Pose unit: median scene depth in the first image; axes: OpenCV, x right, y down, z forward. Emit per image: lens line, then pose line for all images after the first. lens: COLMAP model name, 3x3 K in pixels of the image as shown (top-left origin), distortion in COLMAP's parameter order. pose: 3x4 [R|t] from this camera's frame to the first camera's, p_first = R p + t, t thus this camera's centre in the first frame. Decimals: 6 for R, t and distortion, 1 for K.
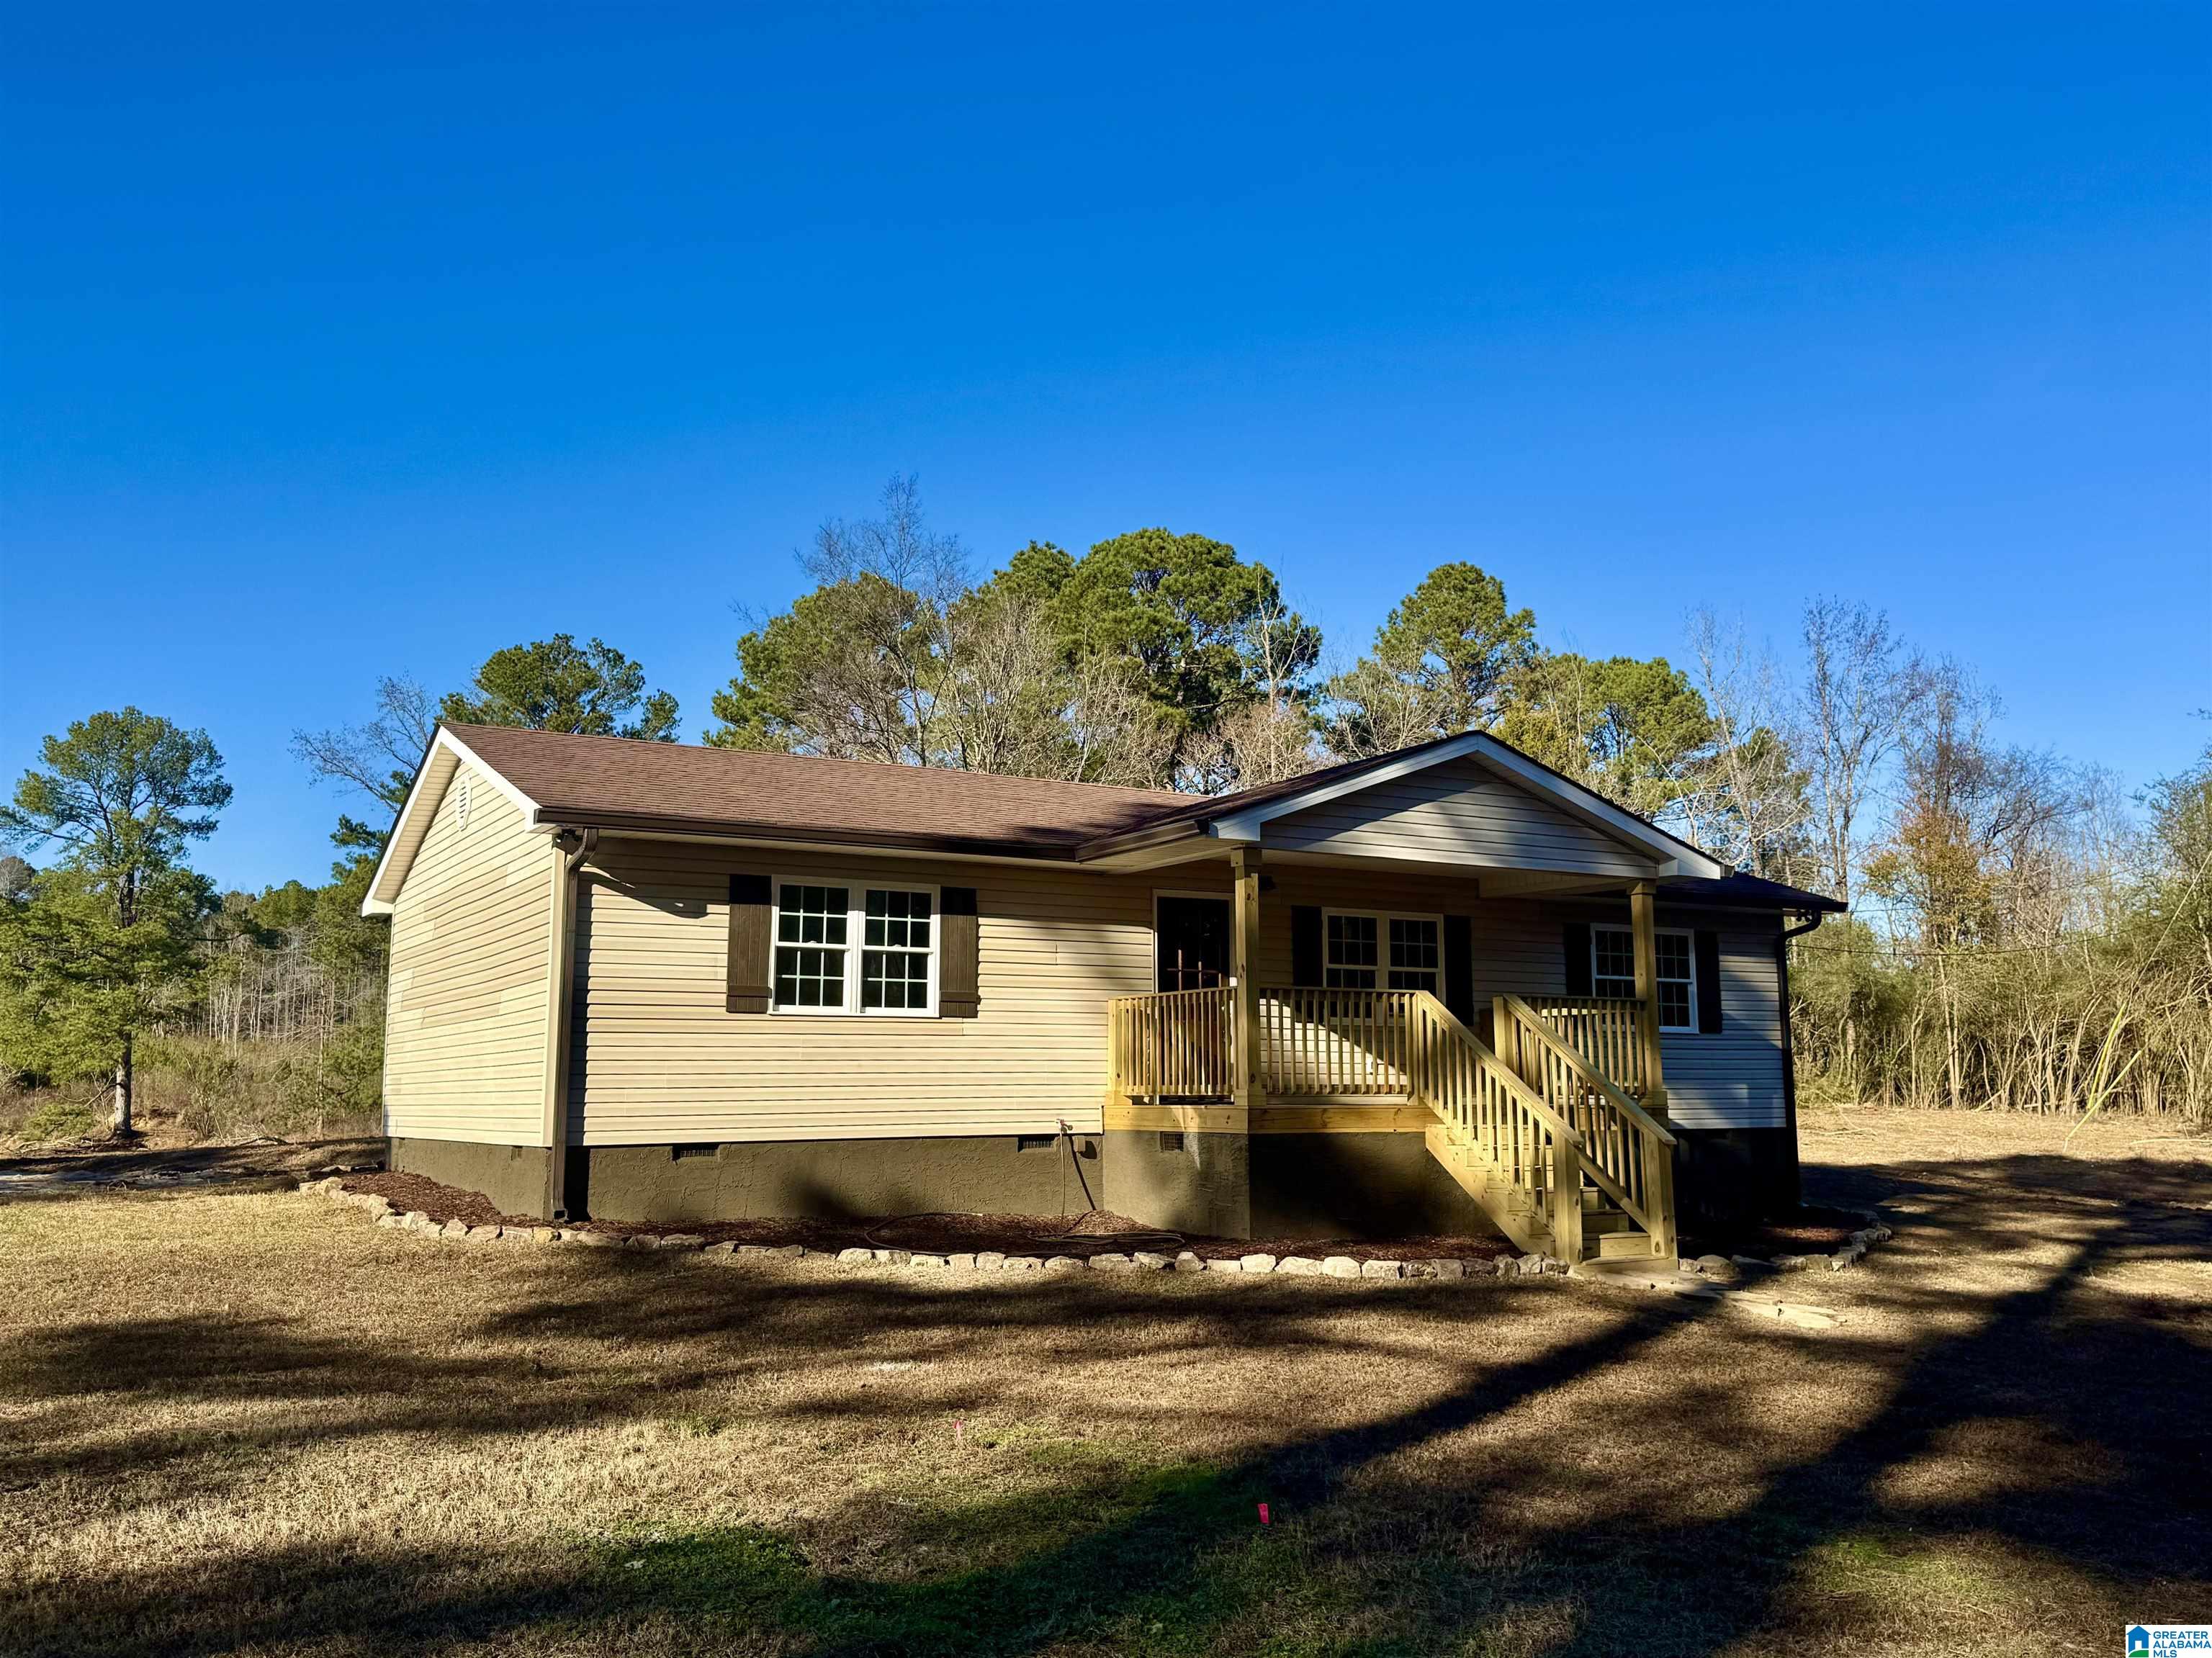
lens RADIAL K [[1839.6, 0, 1111.9], [0, 1839.6, 844.9], [0, 0, 1]] dist [0.098296, 0.000118]
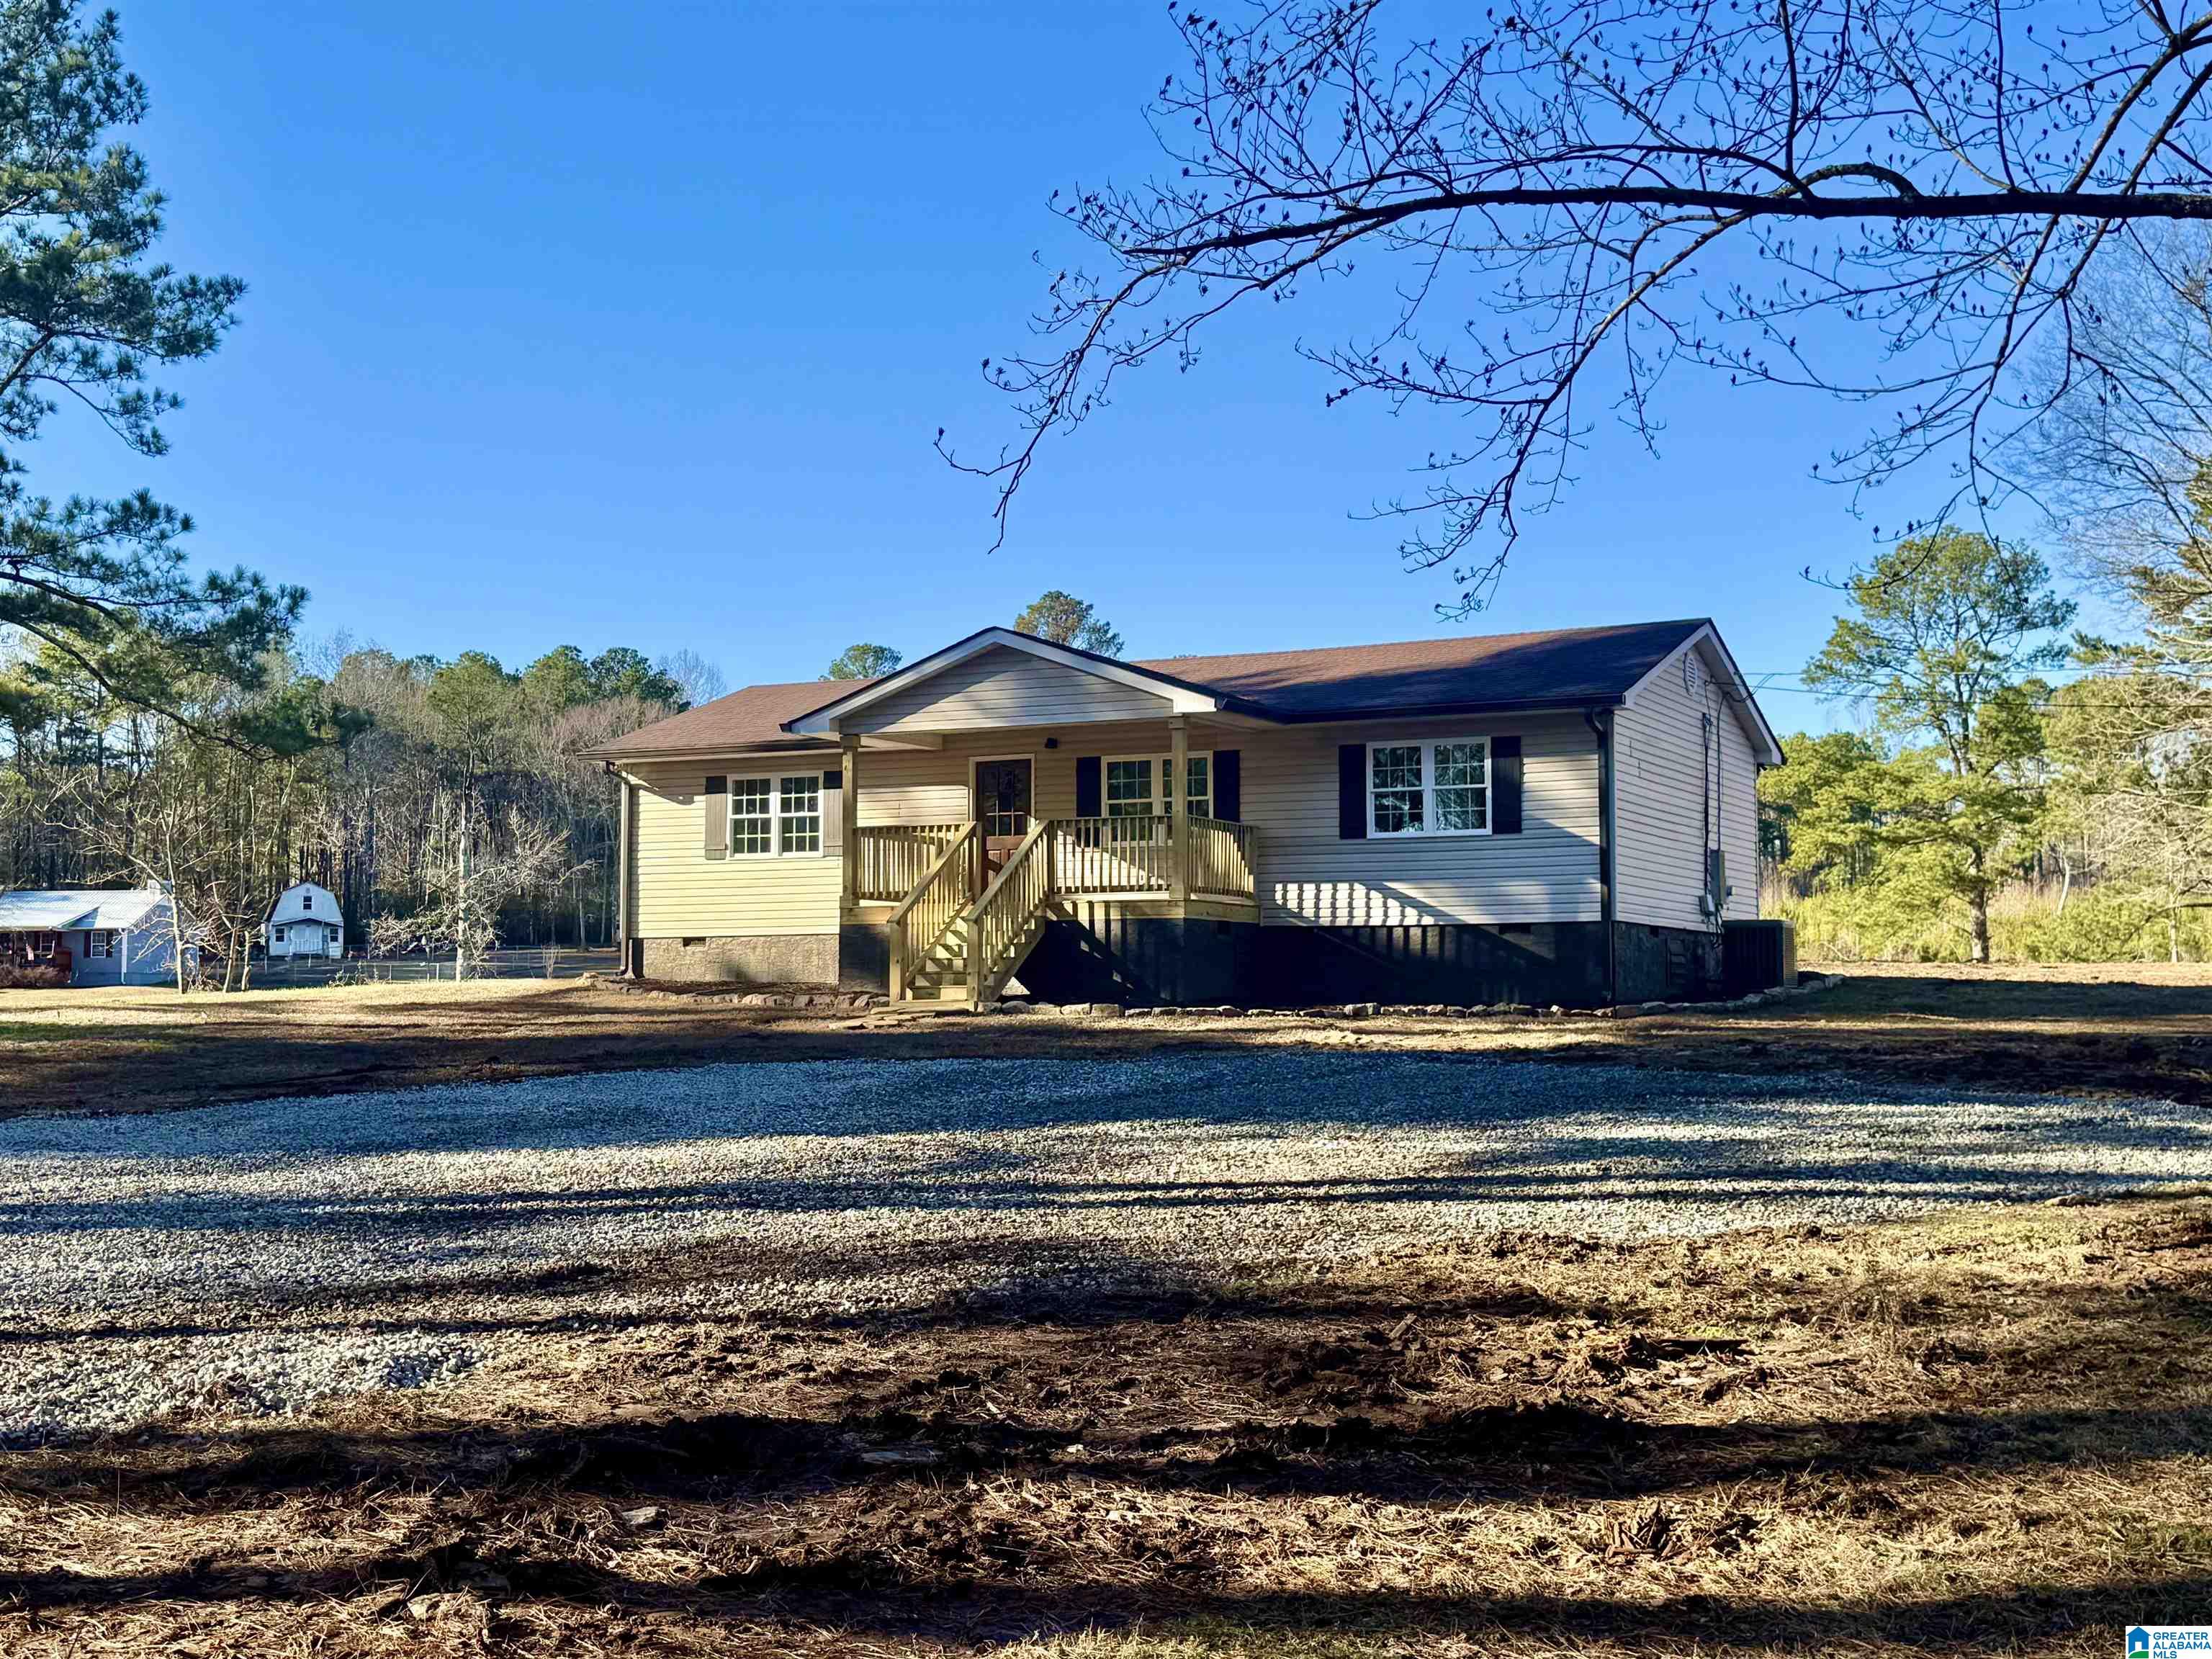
lens RADIAL K [[2589.4, 0, 1103.2], [0, 2589.4, 834.3], [0, 0, 1]] dist [0.028024, 0.000000]
pose [[0.546650, -0.053331, -0.835661, 1.830411], [0.112128, 0.993644, 0.009936, 0.079780], [0.829820, -0.099132, 0.549156, 0.016380]]
